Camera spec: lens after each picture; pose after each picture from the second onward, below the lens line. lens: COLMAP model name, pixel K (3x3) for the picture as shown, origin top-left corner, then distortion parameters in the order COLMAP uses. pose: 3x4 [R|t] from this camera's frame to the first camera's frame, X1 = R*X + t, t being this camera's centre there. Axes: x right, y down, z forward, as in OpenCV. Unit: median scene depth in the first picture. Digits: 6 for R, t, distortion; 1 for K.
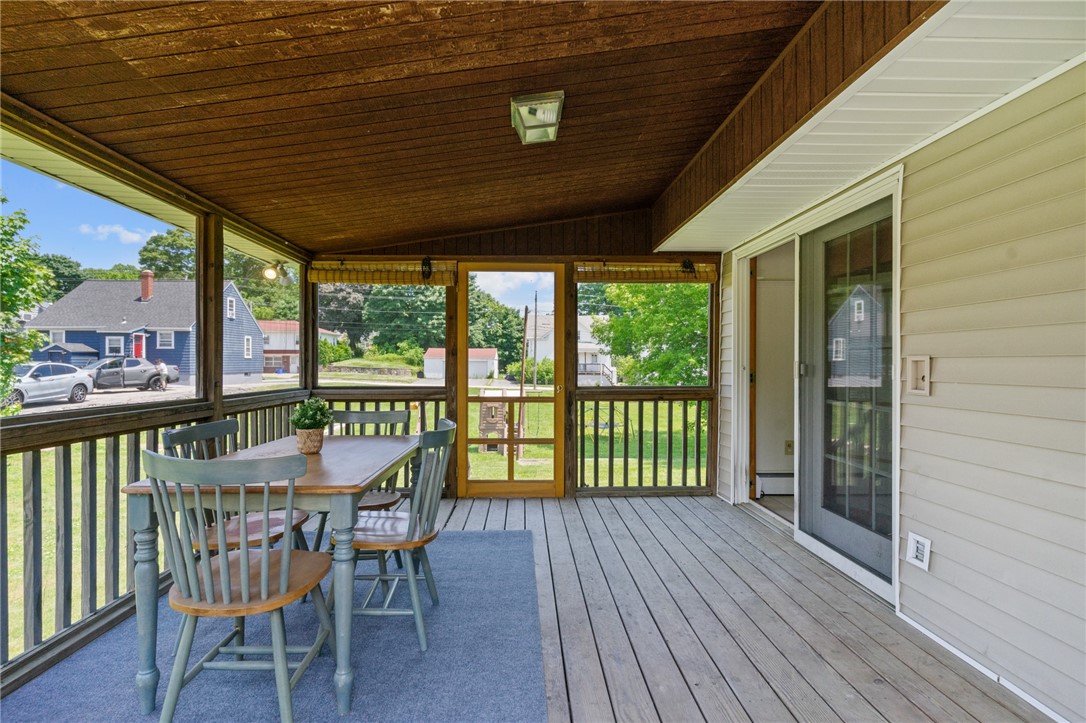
lens RADIAL K [[512.1, 0, 529.6], [0, 512.1, 362.9], [0, 0, 1]] dist [-0.000569, 0.000285]
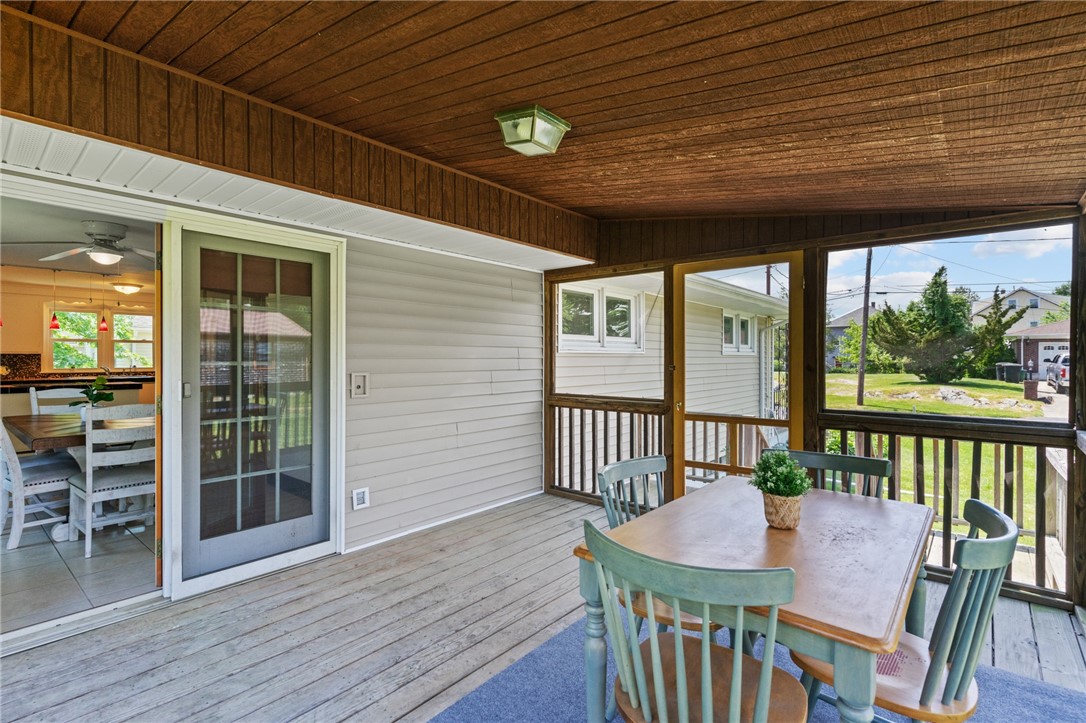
lens RADIAL K [[515.8, 0, 530.4], [0, 515.8, 361.5], [0, 0, 1]] dist [-0.001219, -0.000450]
pose [[-0.742379, -0.010745, 0.669894, -0.402320], [-0.004951, 0.999932, 0.010552, -0.039759], [-0.669962, 0.004517, -0.742382, 1.104714]]
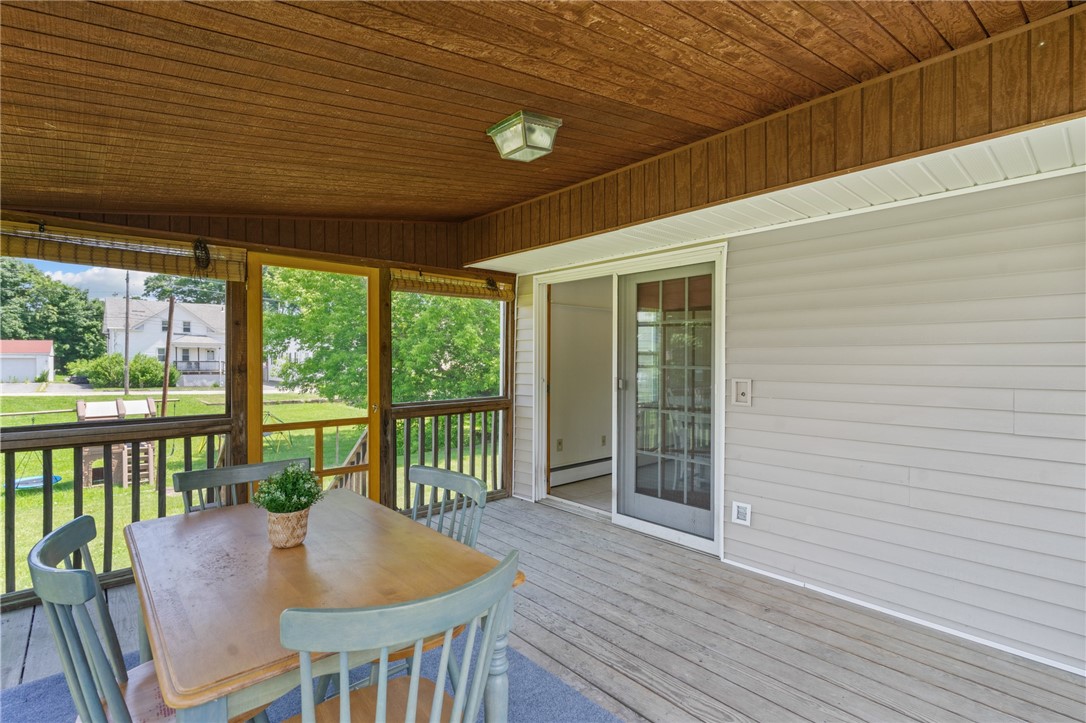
lens RADIAL K [[512.1, 0, 529.6], [0, 512.1, 362.9], [0, 0, 1]] dist [-0.000569, 0.000285]
pose [[0.764360, -0.006800, 0.644753, -0.382124], [0.001512, 0.999961, 0.008754, -0.043288], [-0.644788, -0.005716, 0.764340, 0.172683]]
